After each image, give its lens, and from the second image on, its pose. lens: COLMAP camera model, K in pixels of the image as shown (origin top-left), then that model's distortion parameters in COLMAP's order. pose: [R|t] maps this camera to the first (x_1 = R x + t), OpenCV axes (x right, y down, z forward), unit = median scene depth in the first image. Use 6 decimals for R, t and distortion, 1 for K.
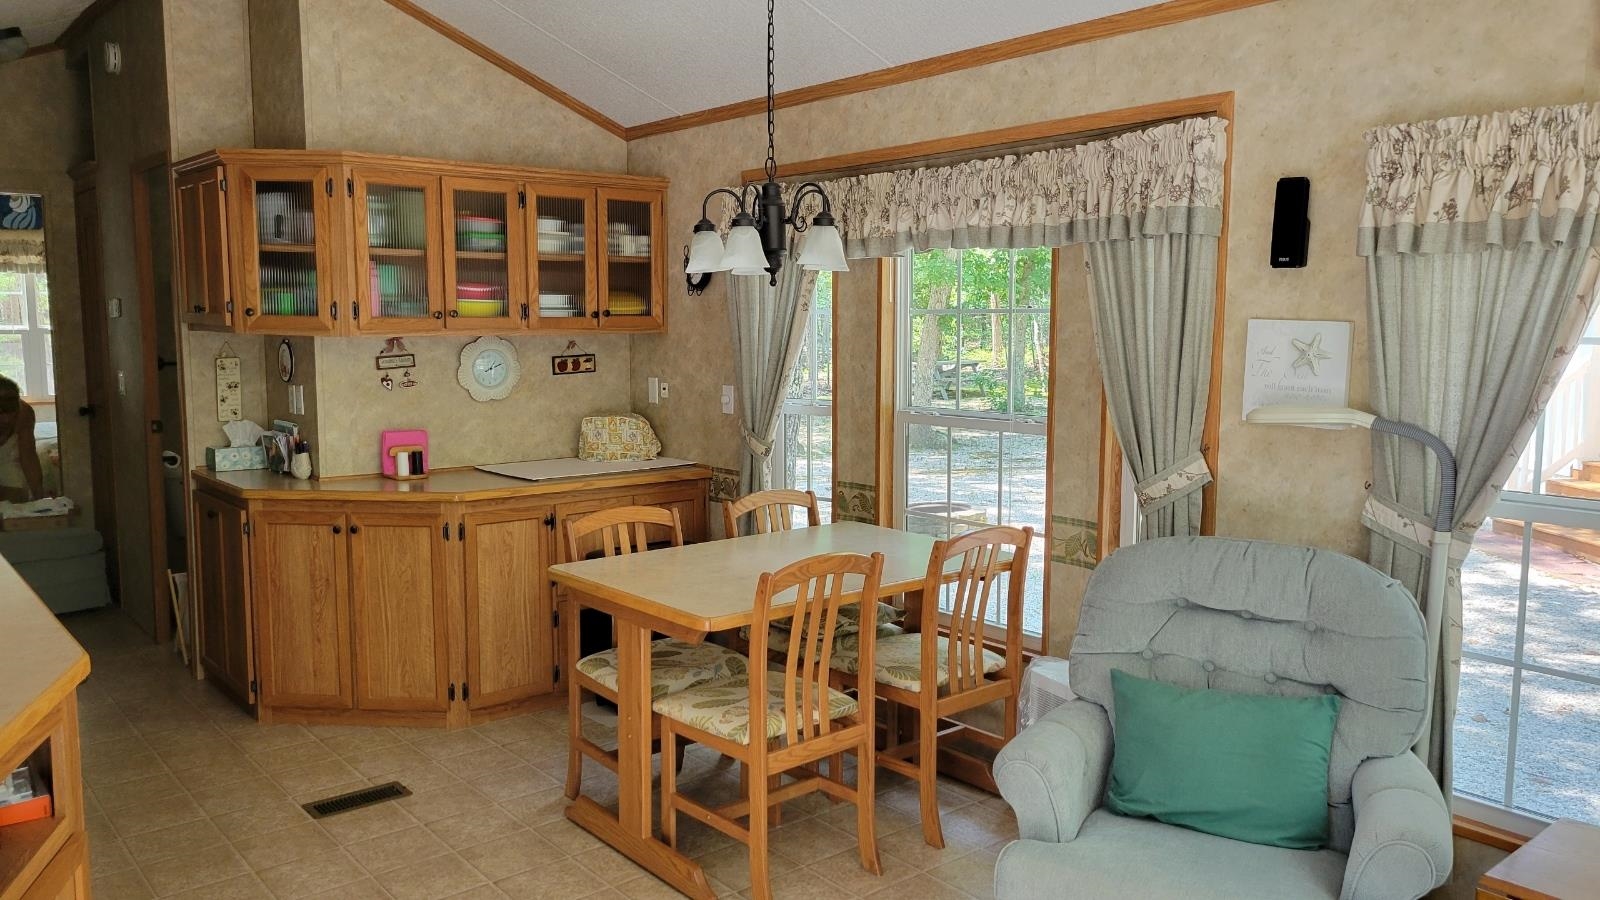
lens RADIAL K [[1200.3, 0, 803.0], [0, 1200.3, 453.2], [0, 0, 1]] dist [0.053893, -0.032570]
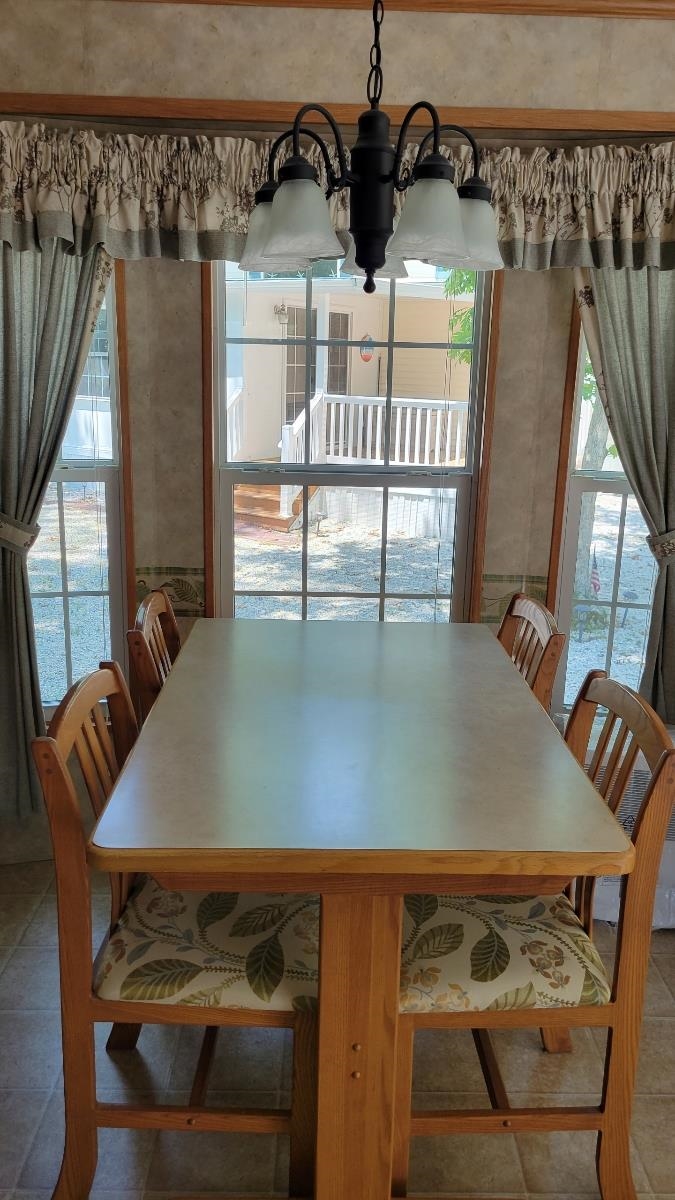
lens RADIAL K [[929.2, 0, 340.7], [0, 929.2, 602.7], [0, 0, 1]] dist [0.017742, -0.011919]
pose [[0.623745, -0.199516, 0.755735, -0.361950], [0.062258, 0.976483, 0.206410, -0.072935], [-0.779145, -0.081696, 0.621497, 0.575531]]
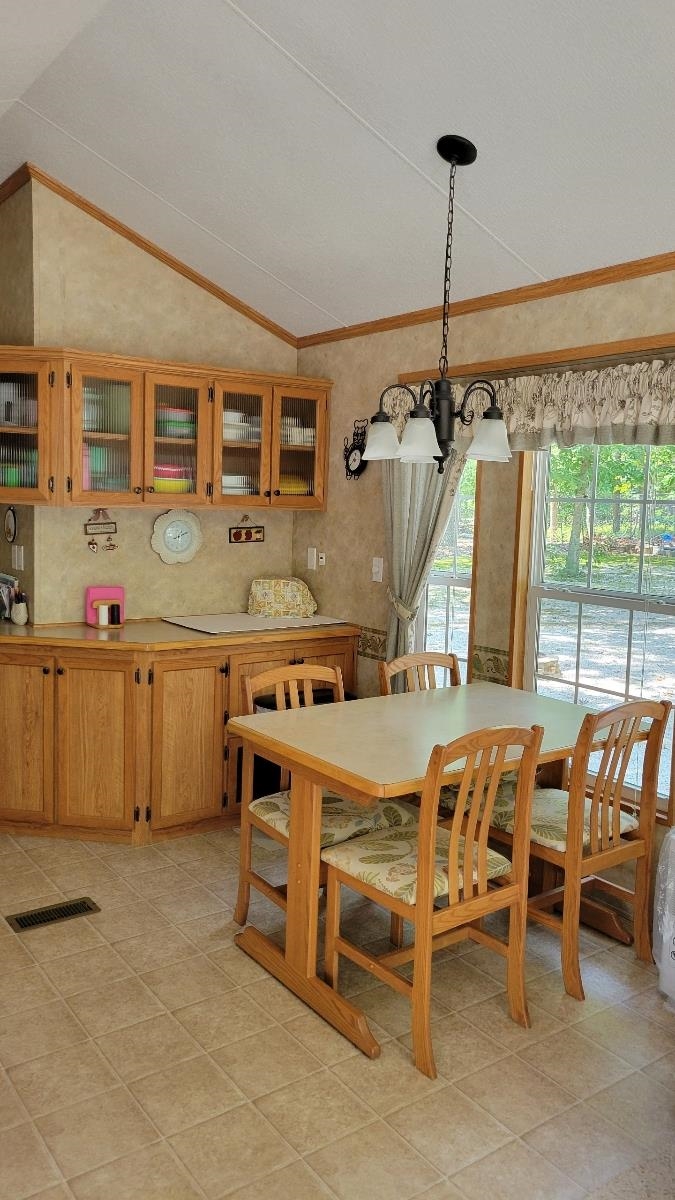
lens RADIAL K [[900.2, 0, 344.1], [0, 900.2, 590.9], [0, 0, 1]] dist [0.053893, -0.032570]
pose [[0.997754, 0.036182, -0.056379, -0.051842], [-0.036717, 0.999290, -0.008482, -0.017561], [0.056032, 0.010533, 0.998373, 0.142280]]
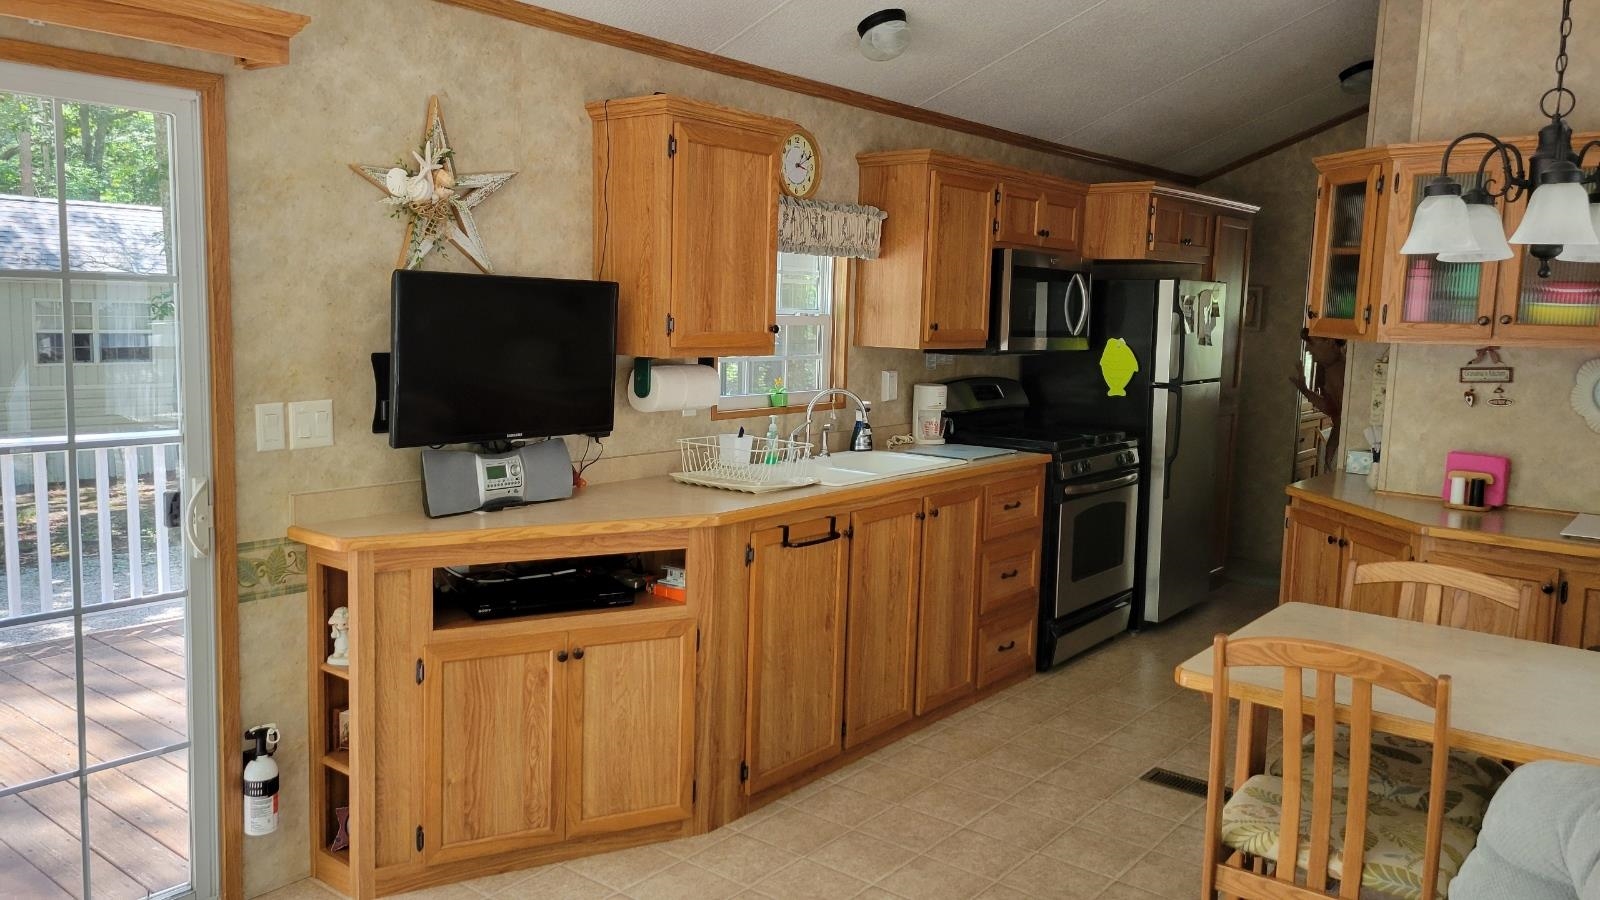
lens RADIAL K [[1200.3, 0, 799.9], [0, 1200.3, 453.4], [0, 0, 1]] dist [0.053893, -0.032570]
pose [[0.209621, 0.124005, -0.969888, 0.465817], [-0.139505, 0.985571, 0.095859, -0.039258], [0.967780, 0.115210, 0.223896, 0.369268]]
